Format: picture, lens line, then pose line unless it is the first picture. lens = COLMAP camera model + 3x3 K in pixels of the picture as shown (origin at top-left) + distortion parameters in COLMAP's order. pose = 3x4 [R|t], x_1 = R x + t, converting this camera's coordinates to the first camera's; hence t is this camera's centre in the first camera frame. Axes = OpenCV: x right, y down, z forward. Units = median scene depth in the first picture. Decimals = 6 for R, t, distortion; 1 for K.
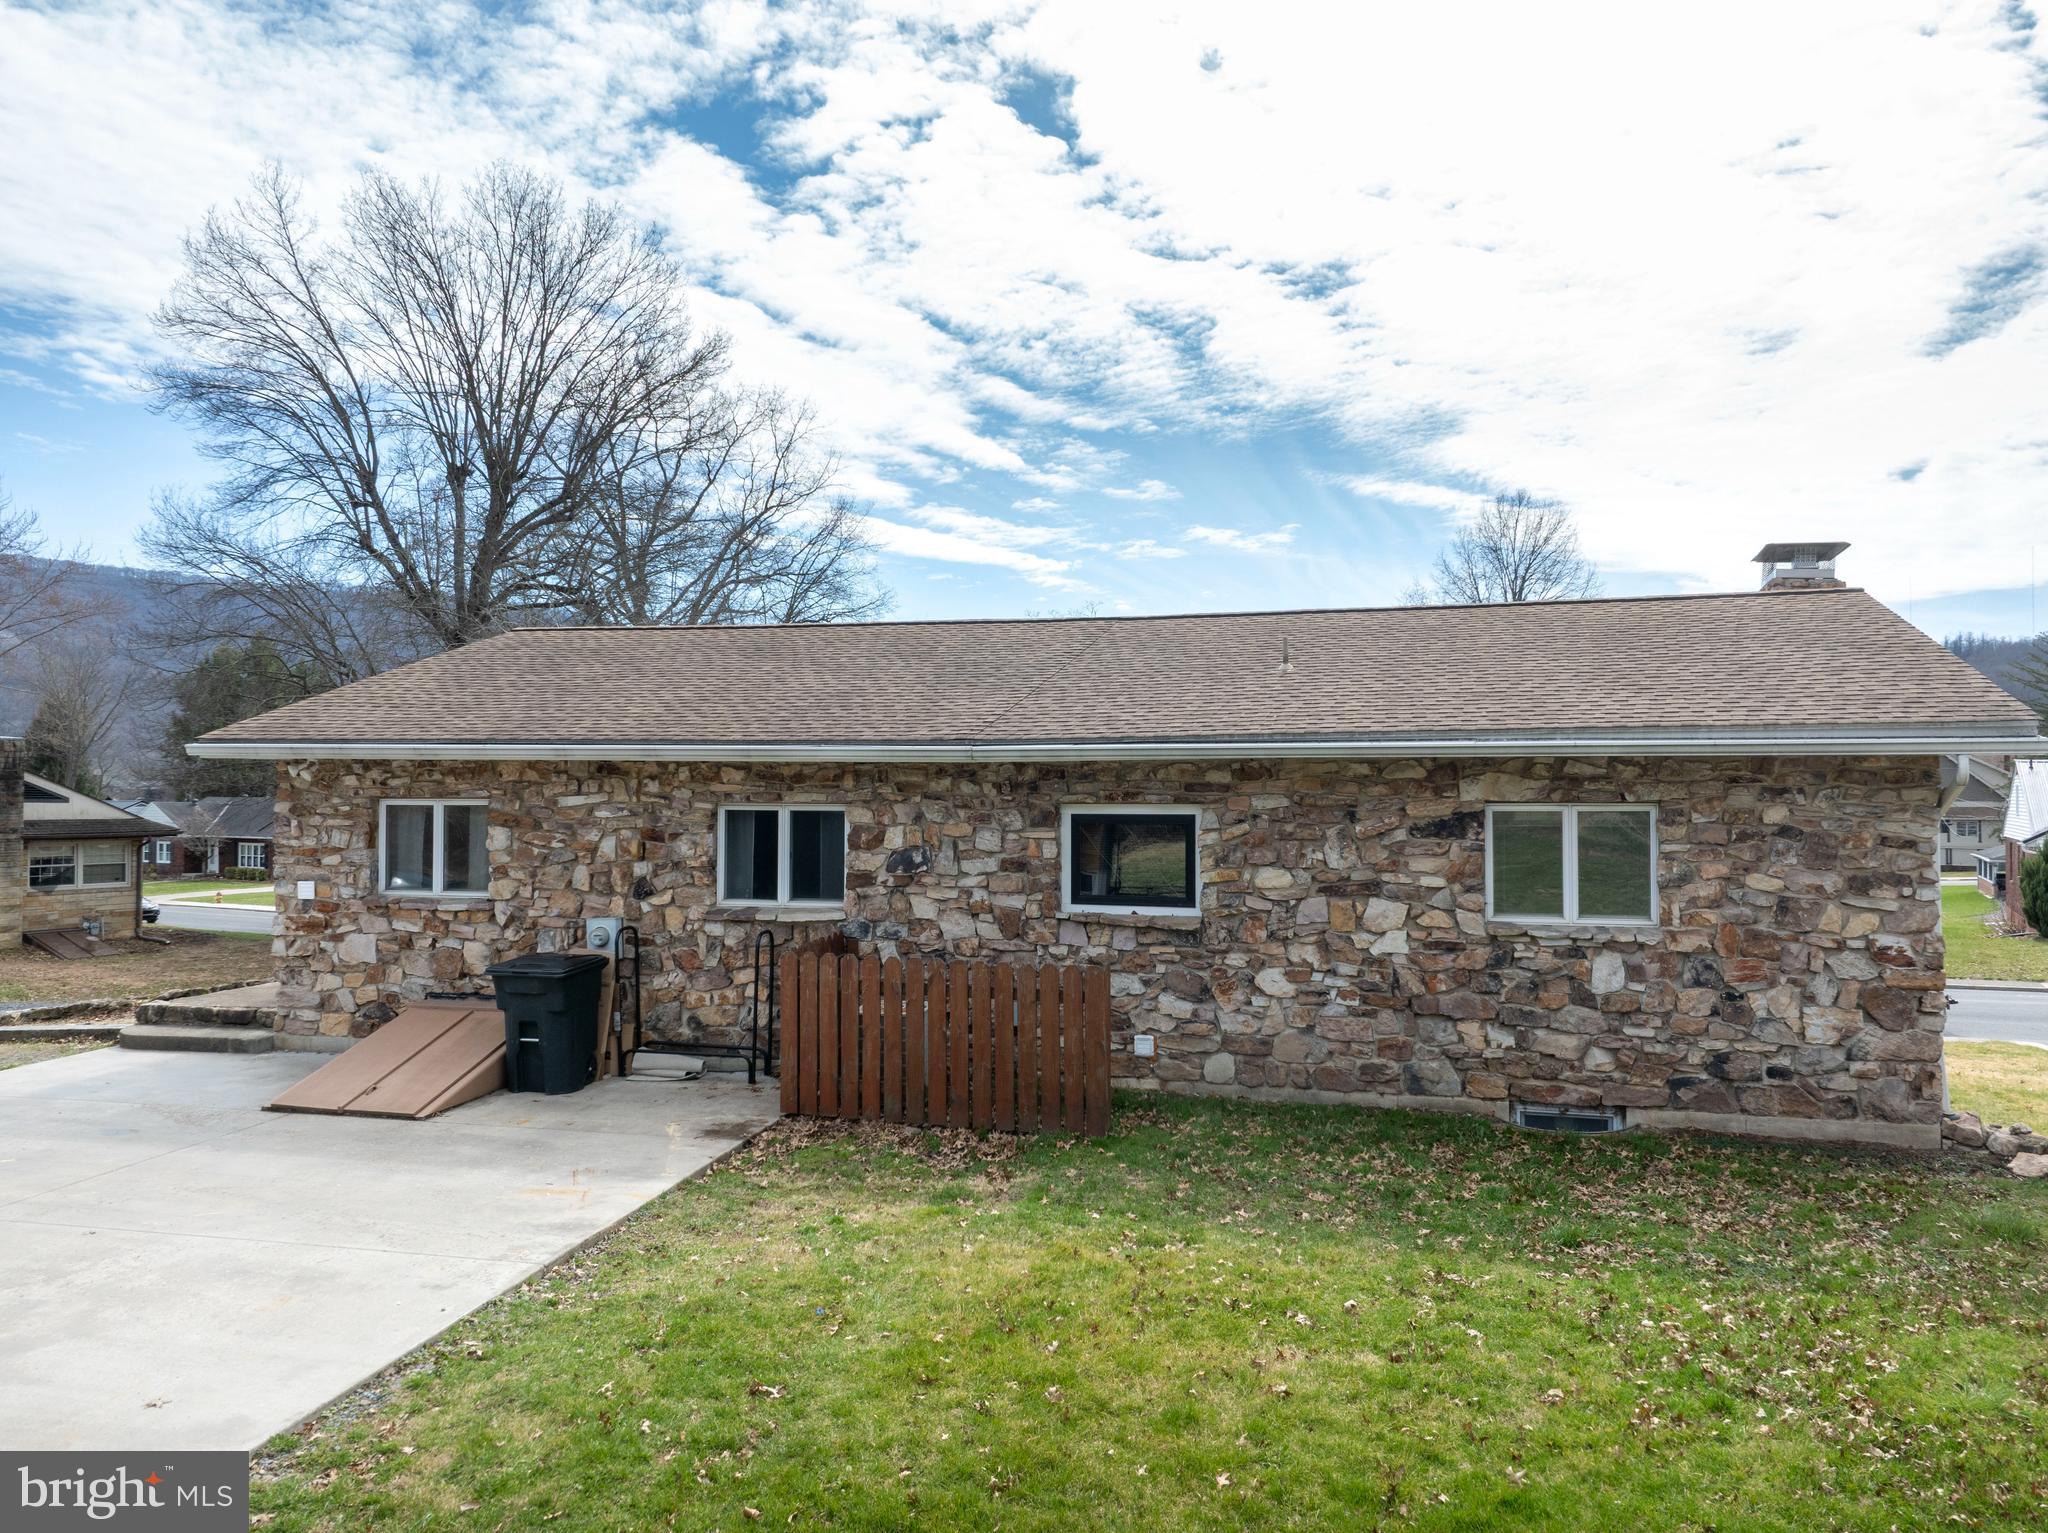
lens RADIAL K [[1436.7, 0, 1024.0], [0, 1436.7, 766.5], [0, 0, 1]] dist [-0.027249, -0.009116]
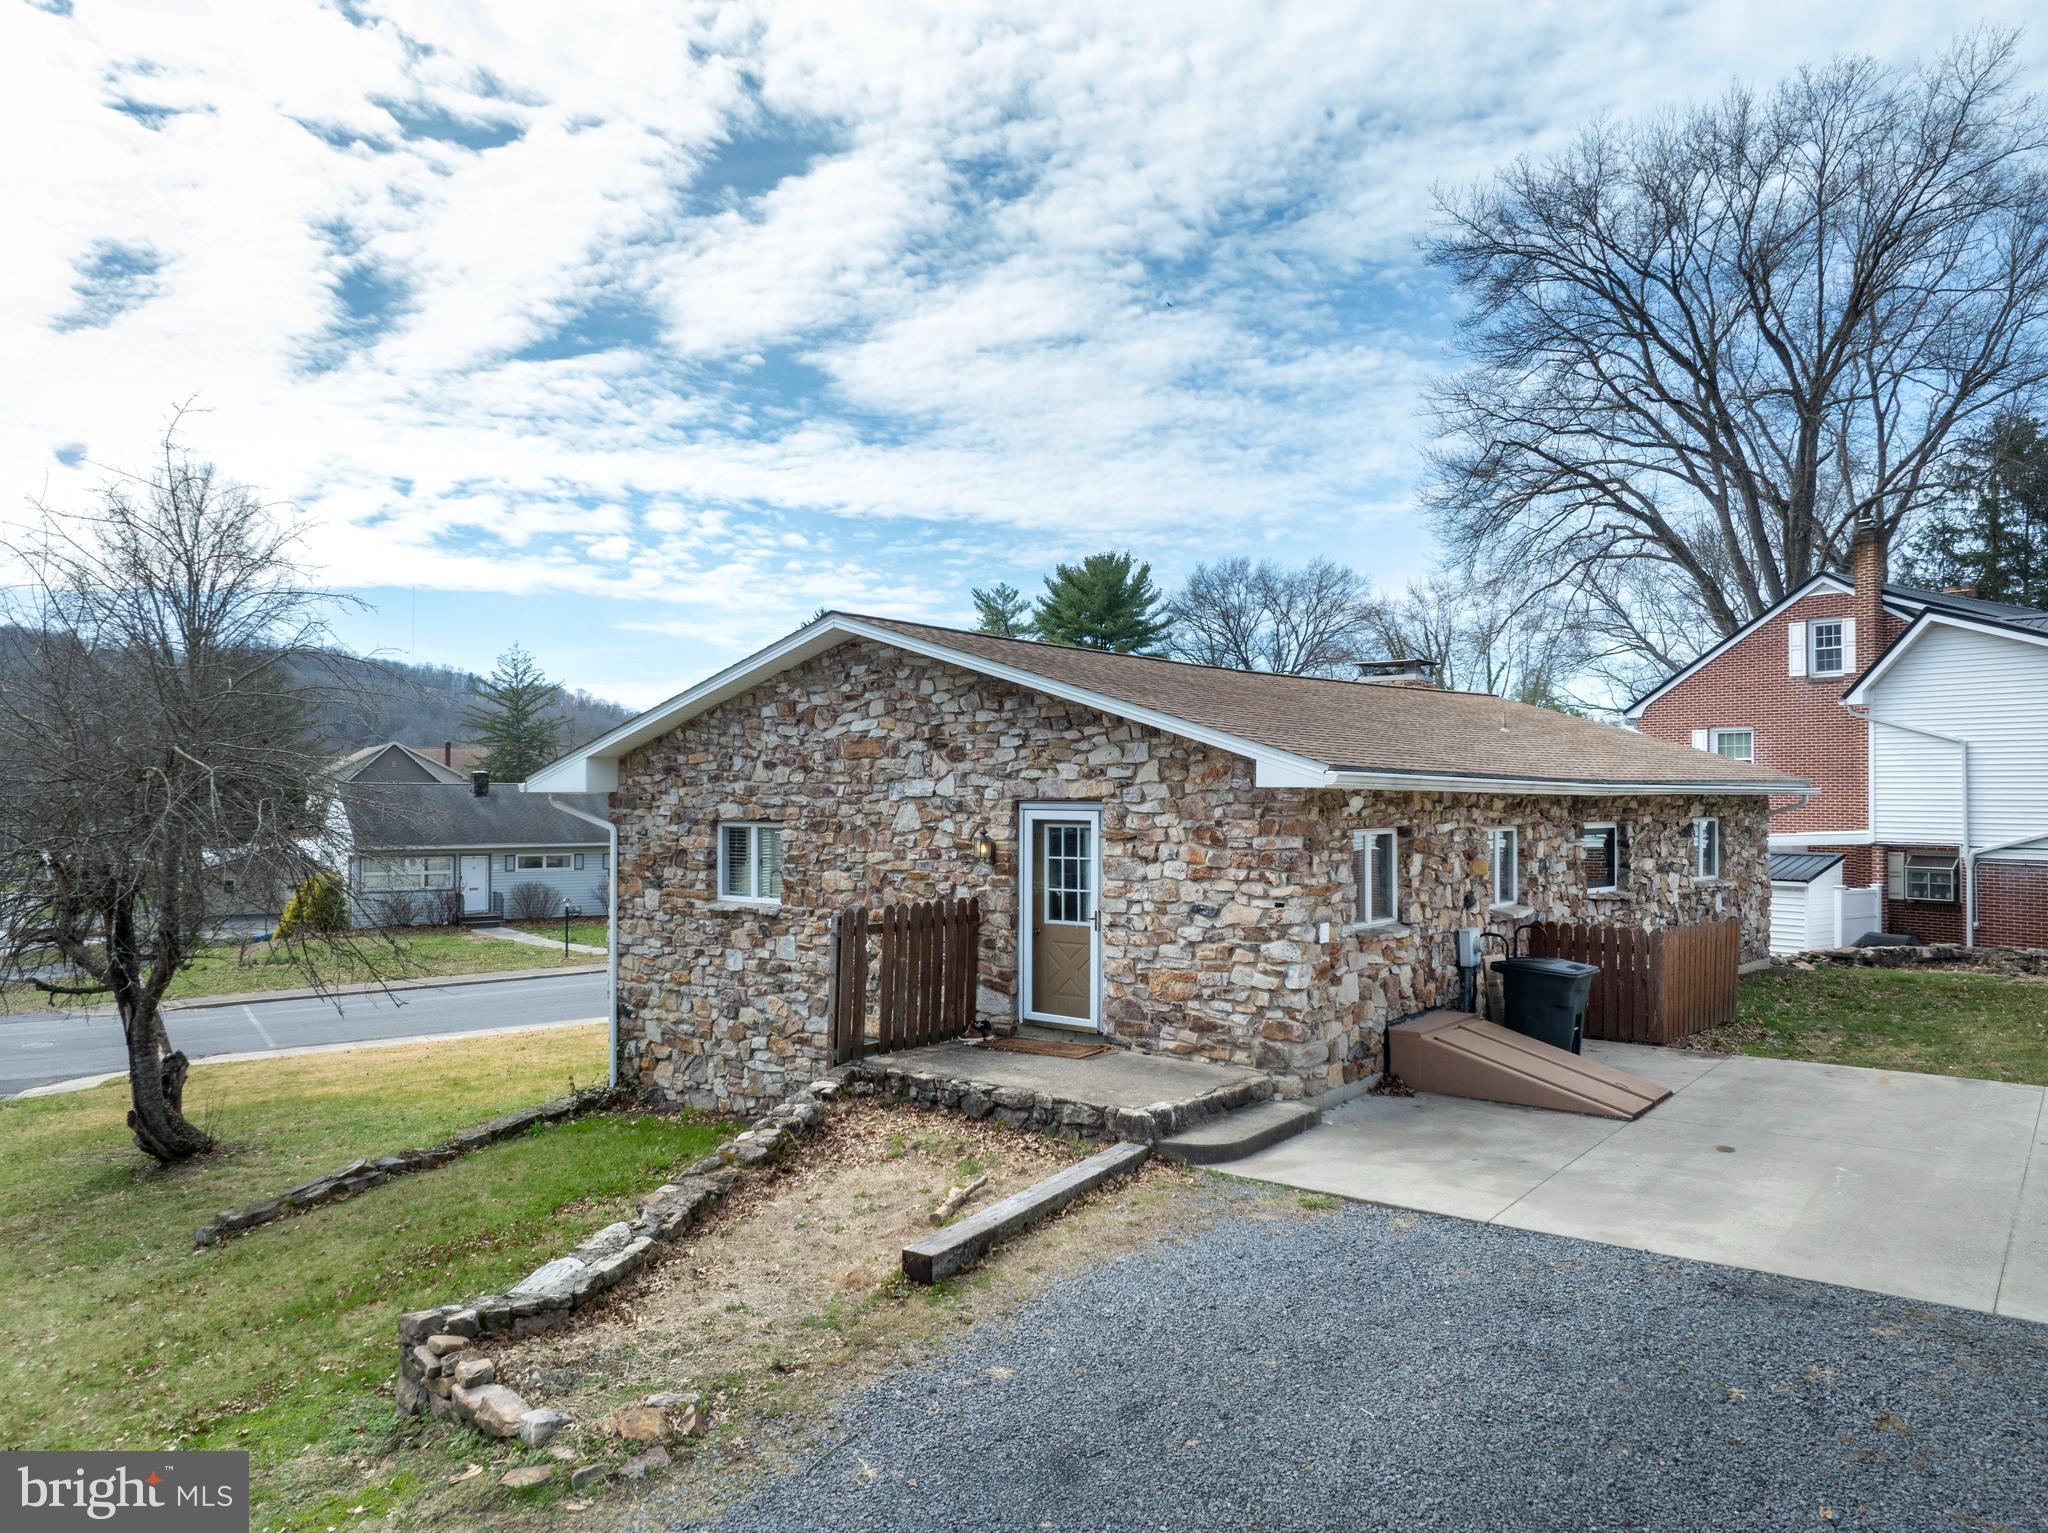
lens RADIAL K [[1443.3, 0, 1024.0], [0, 1443.3, 766.5], [0, 0, 1]] dist [-0.009898, -0.047317]
pose [[0.444654, 0.016363, 0.895553, -1.421555], [-0.016375, 0.999815, -0.010137, -0.006667], [-0.895553, -0.010157, 0.444840, 0.769579]]
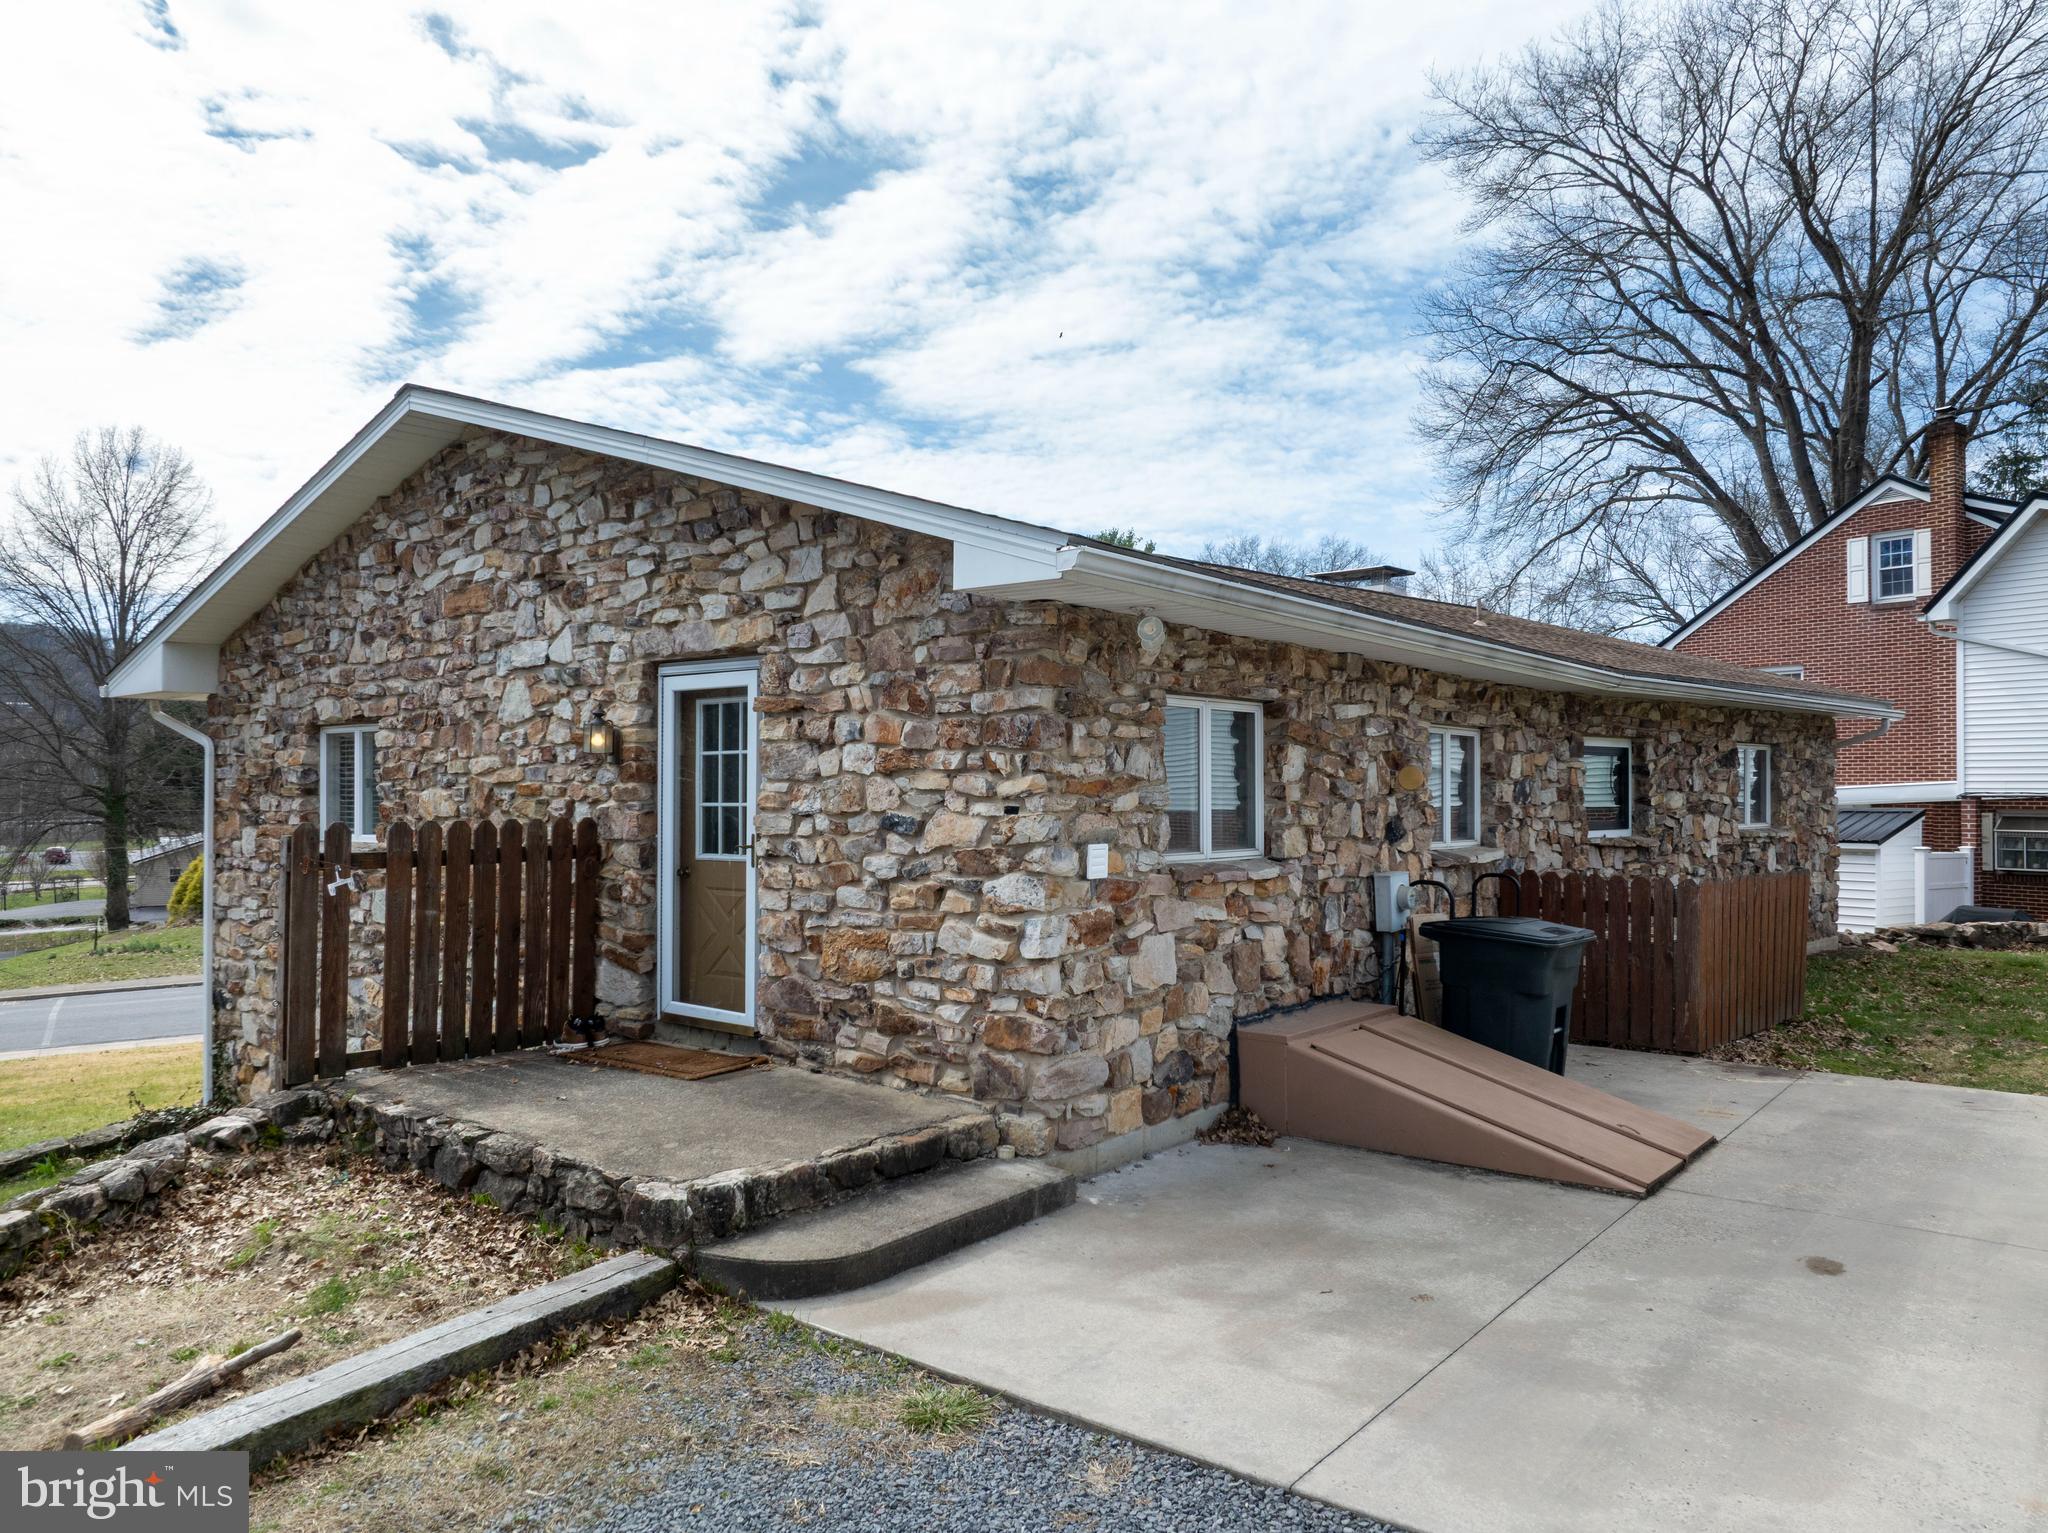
lens RADIAL K [[1436.7, 0, 1024.0], [0, 1436.7, 766.5], [0, 0, 1]] dist [-0.027249, -0.009116]
pose [[0.462406, 0.014898, 0.886543, -0.982172], [-0.014862, 0.999849, -0.009050, 0.058077], [-0.886544, -0.008991, 0.462557, 0.789950]]
